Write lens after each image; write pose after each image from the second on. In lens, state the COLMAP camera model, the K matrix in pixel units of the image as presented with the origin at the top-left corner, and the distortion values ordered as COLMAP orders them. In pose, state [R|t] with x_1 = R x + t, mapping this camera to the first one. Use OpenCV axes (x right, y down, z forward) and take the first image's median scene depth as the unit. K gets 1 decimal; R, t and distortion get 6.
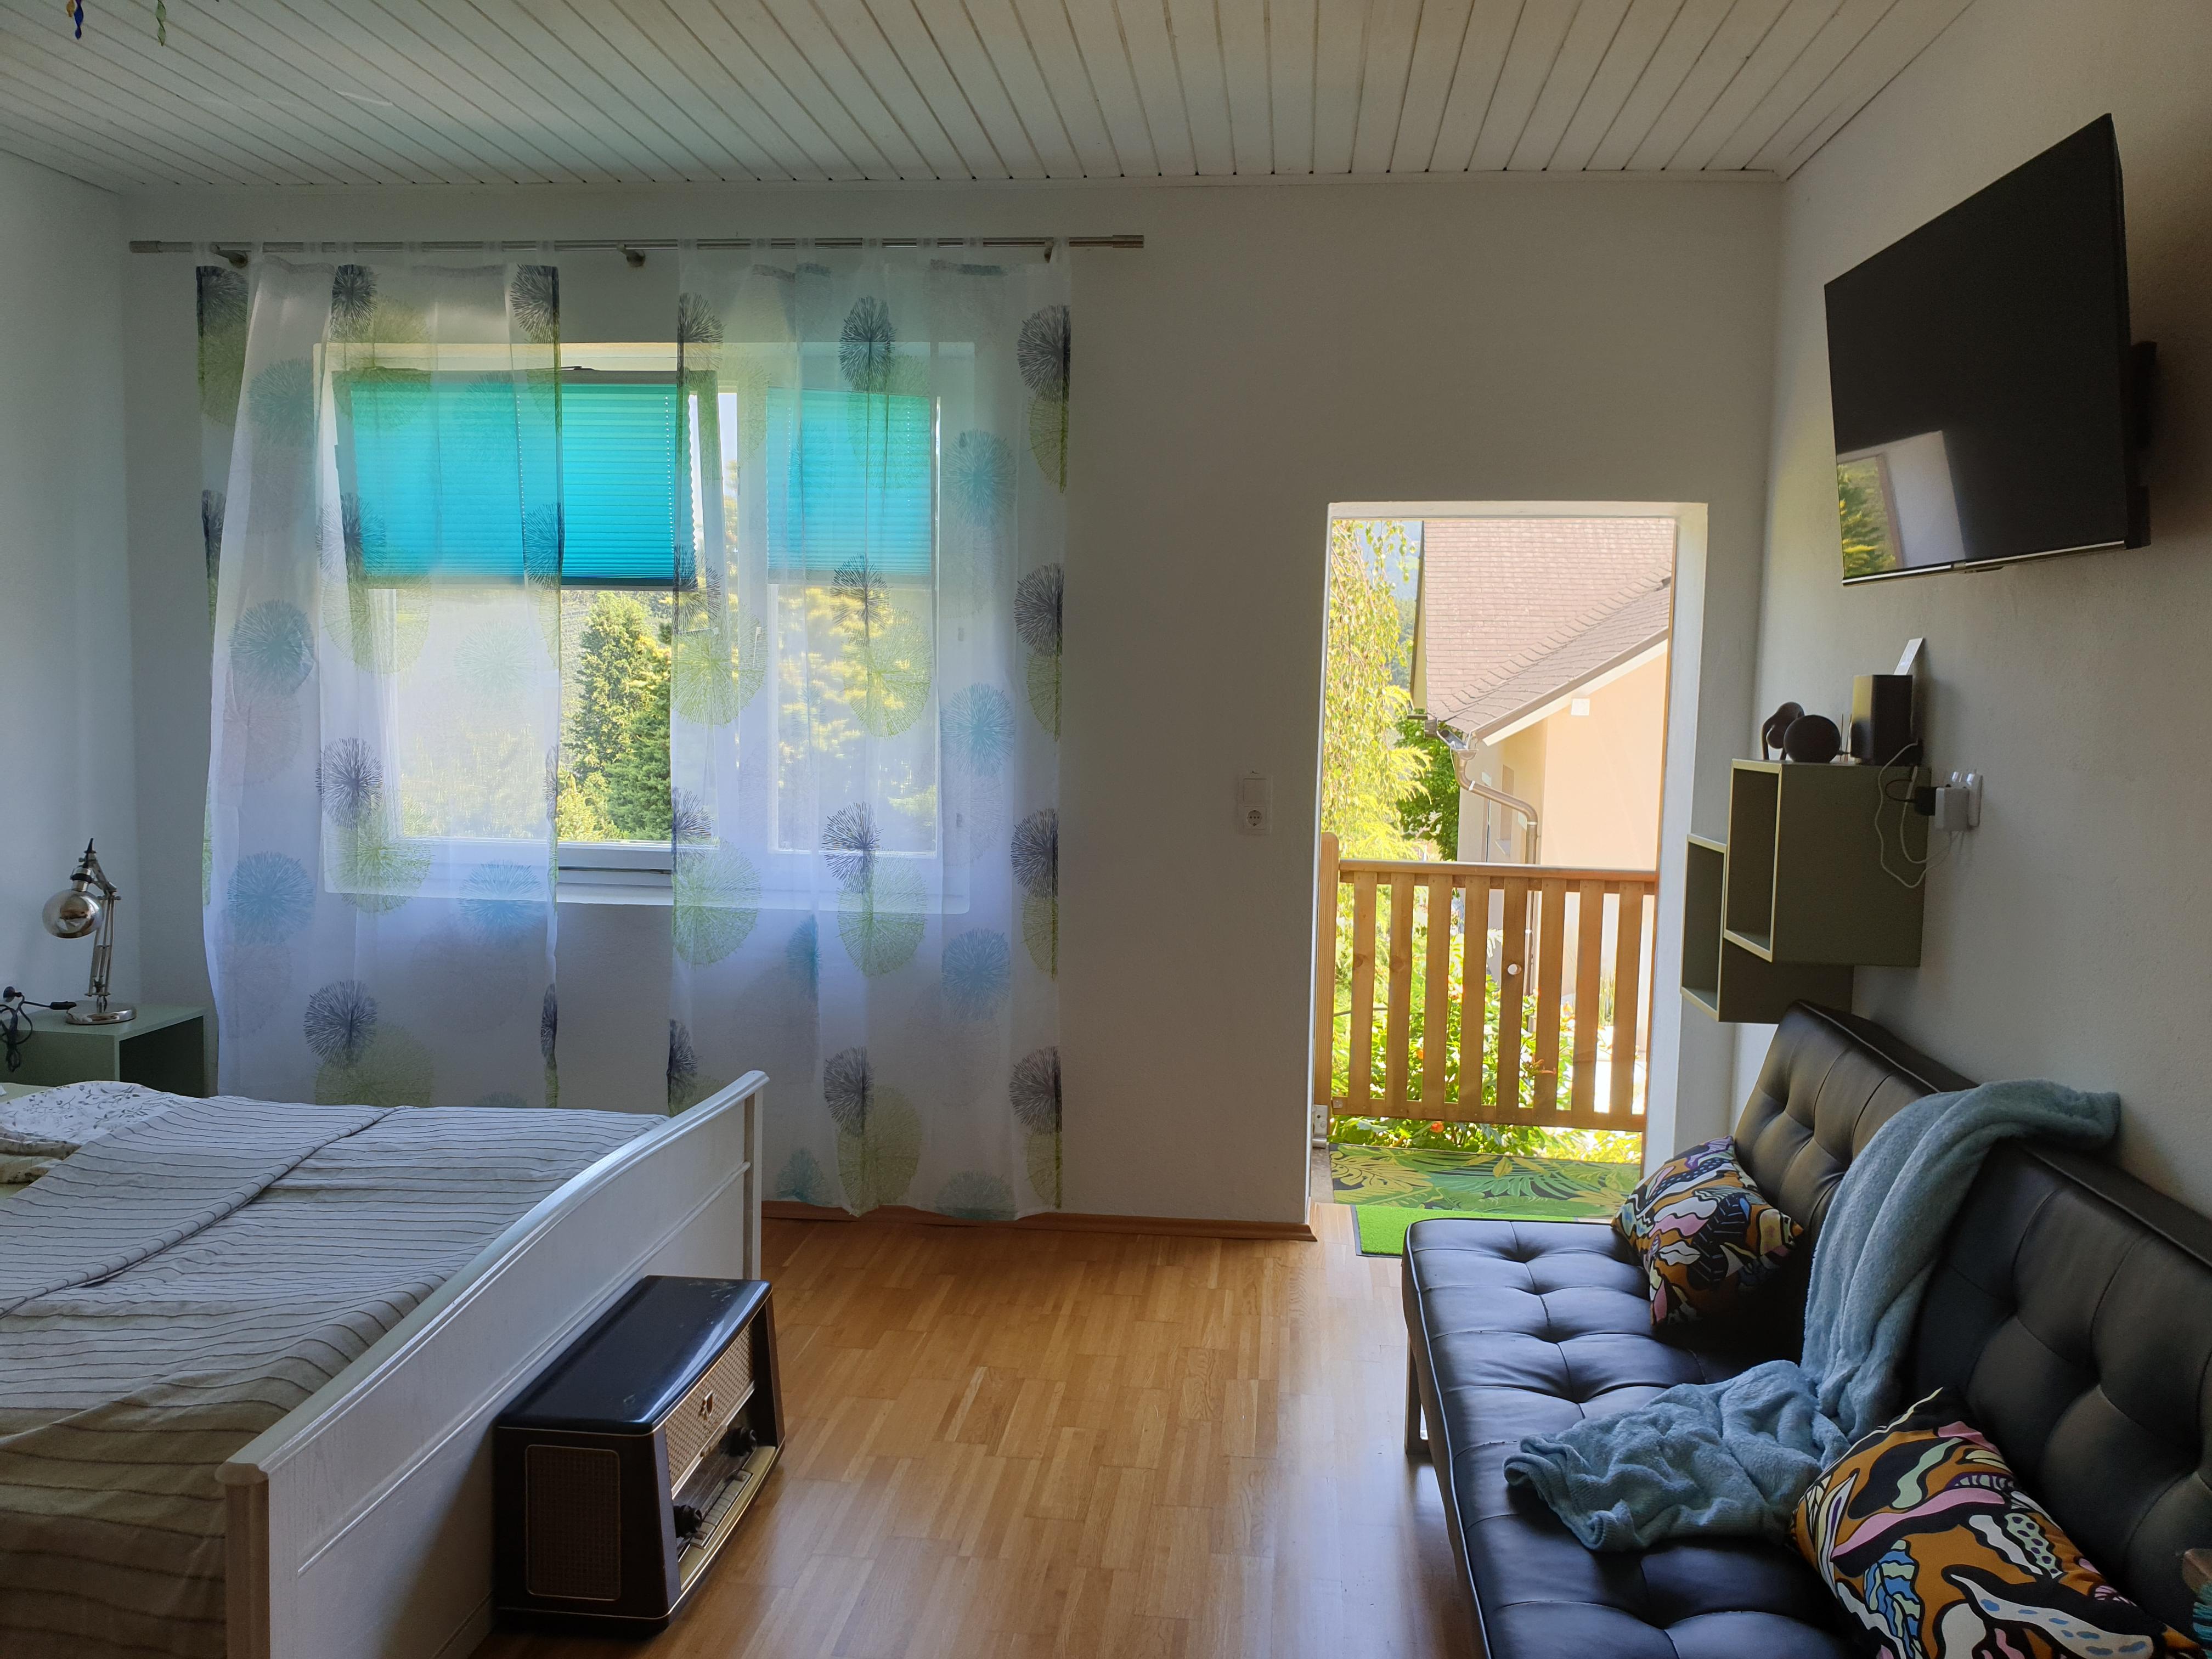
lens RADIAL K [[1722.8, 0, 1105.5], [0, 1722.8, 838.7], [0, 0, 1]] dist [0.038336, -0.033932]
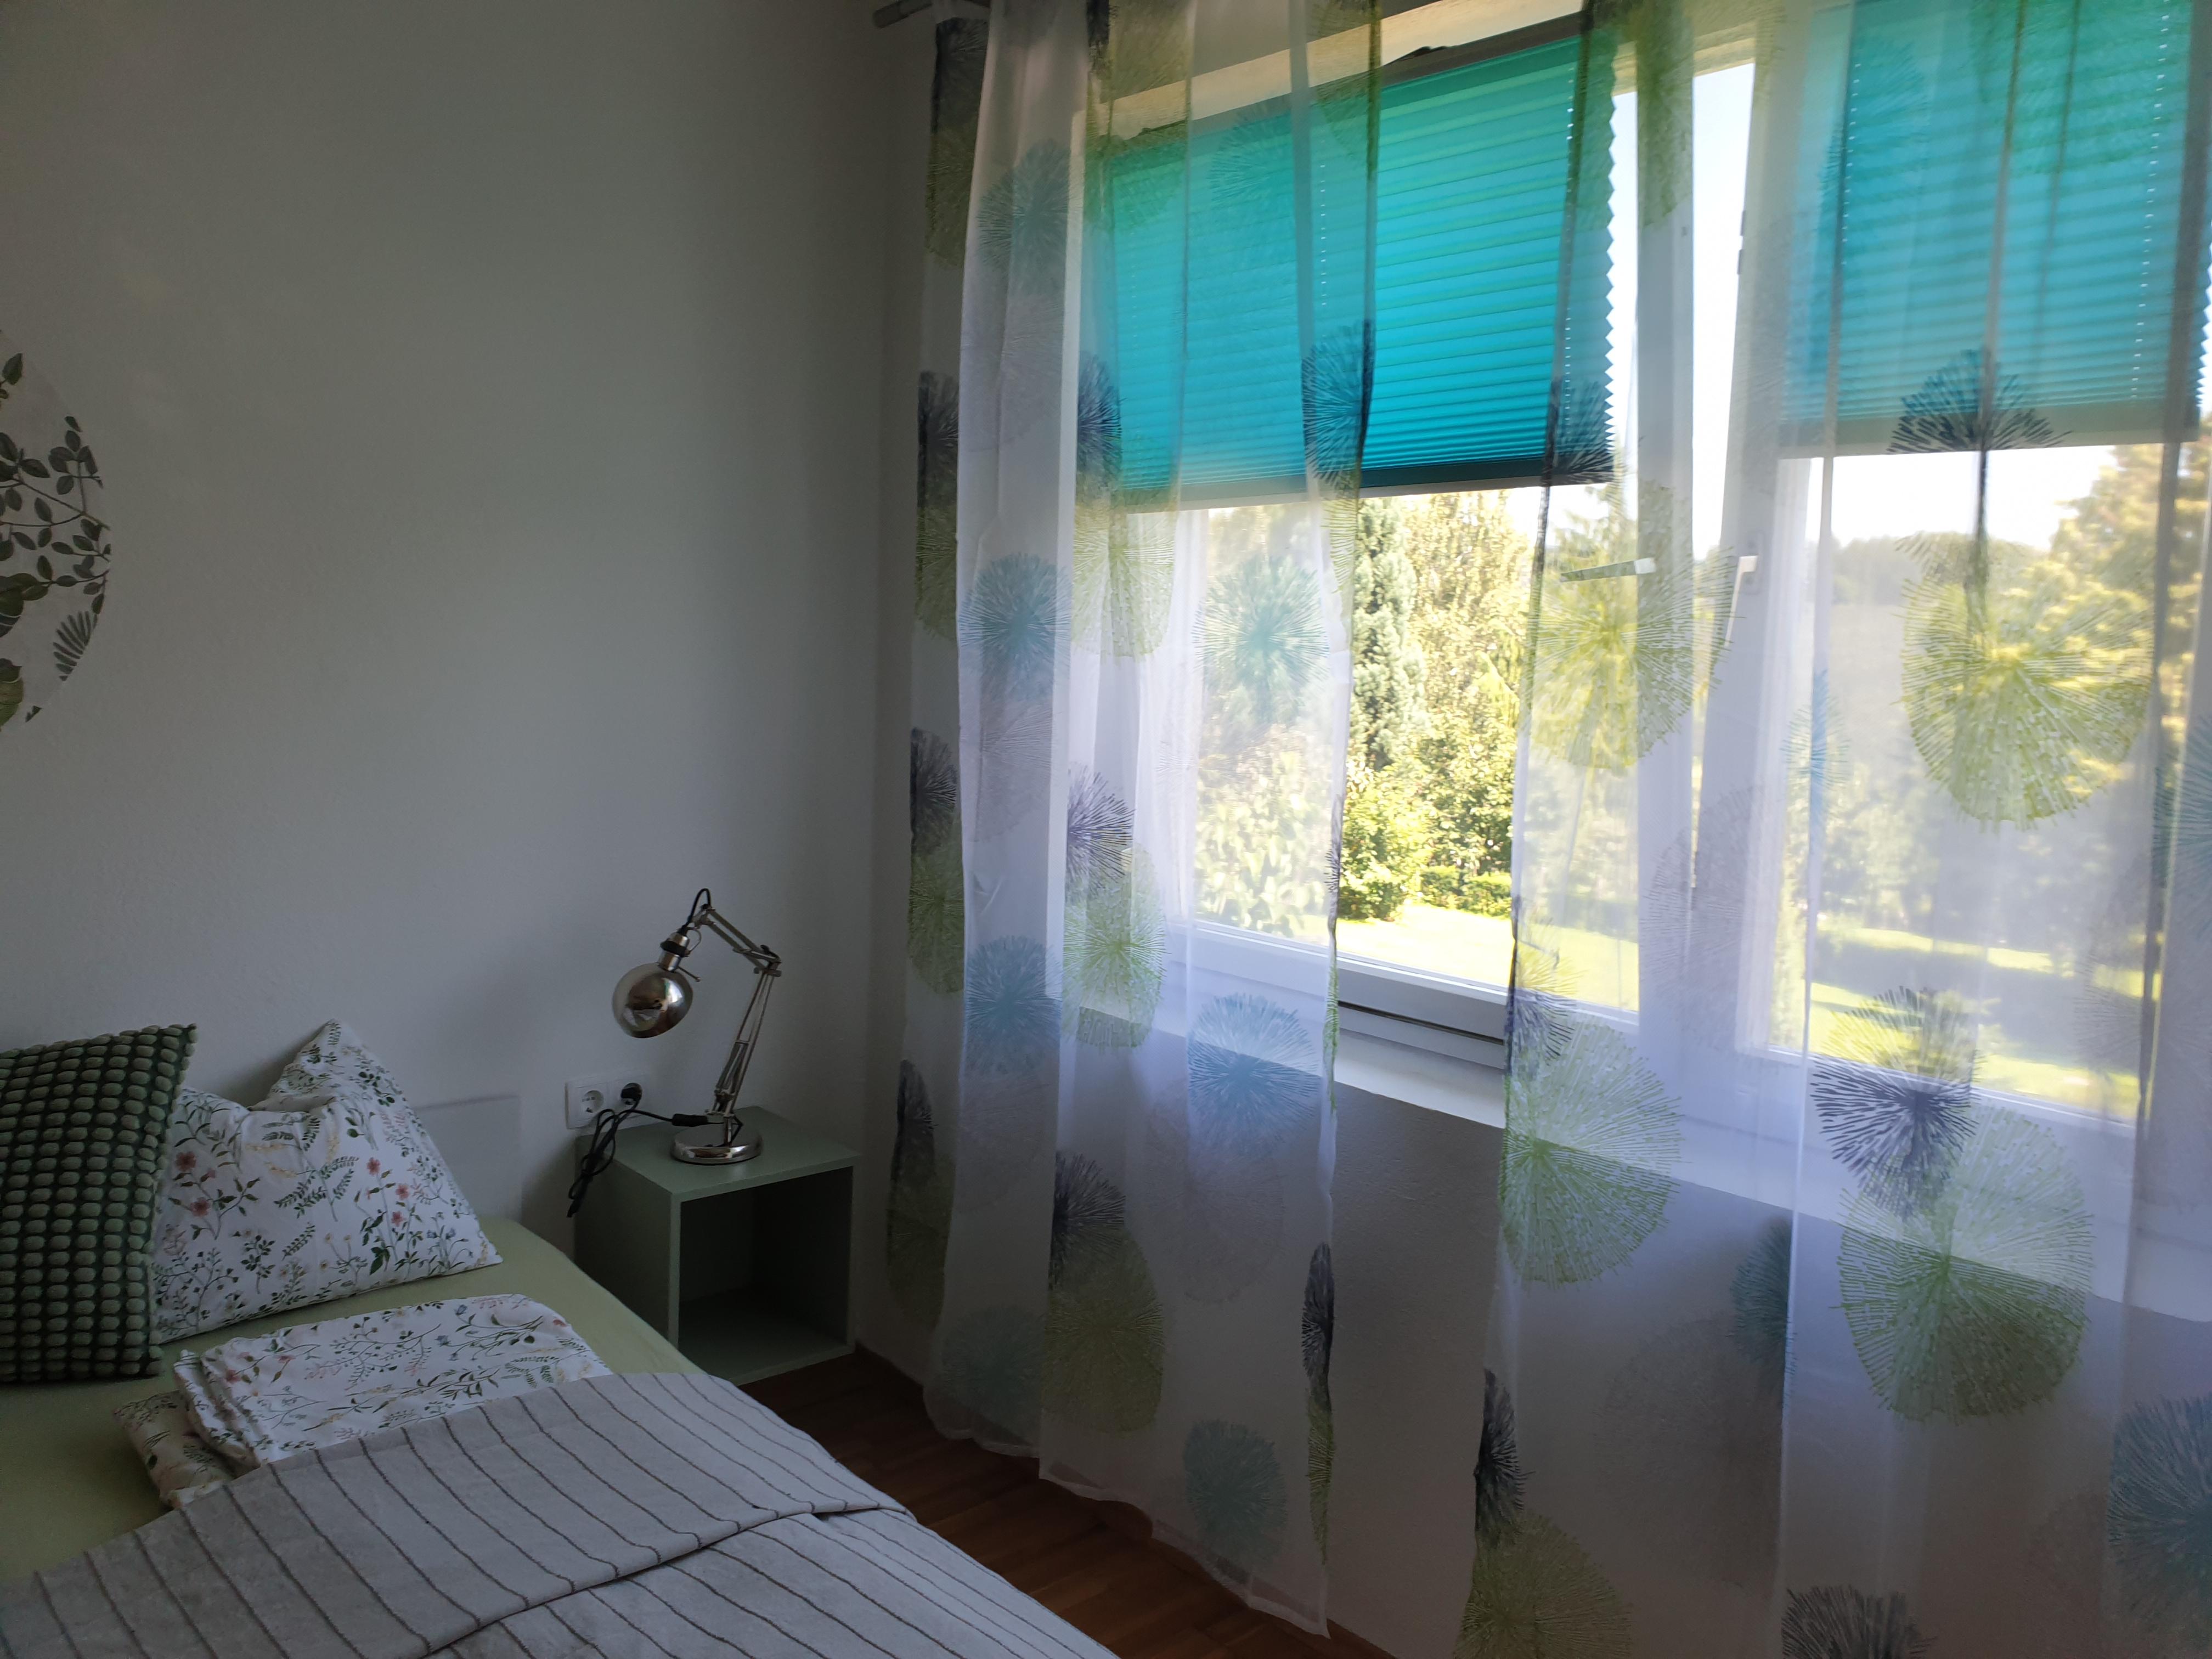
lens RADIAL K [[1722.8, 0, 1123.4], [0, 1722.8, 829.5], [0, 0, 1]] dist [0.038336, -0.033932]
pose [[0.742317, 0.080240, -0.665227, -0.015635], [-0.084398, 0.996094, 0.025972, -0.052056], [0.664712, 0.036864, 0.746190, 0.573259]]
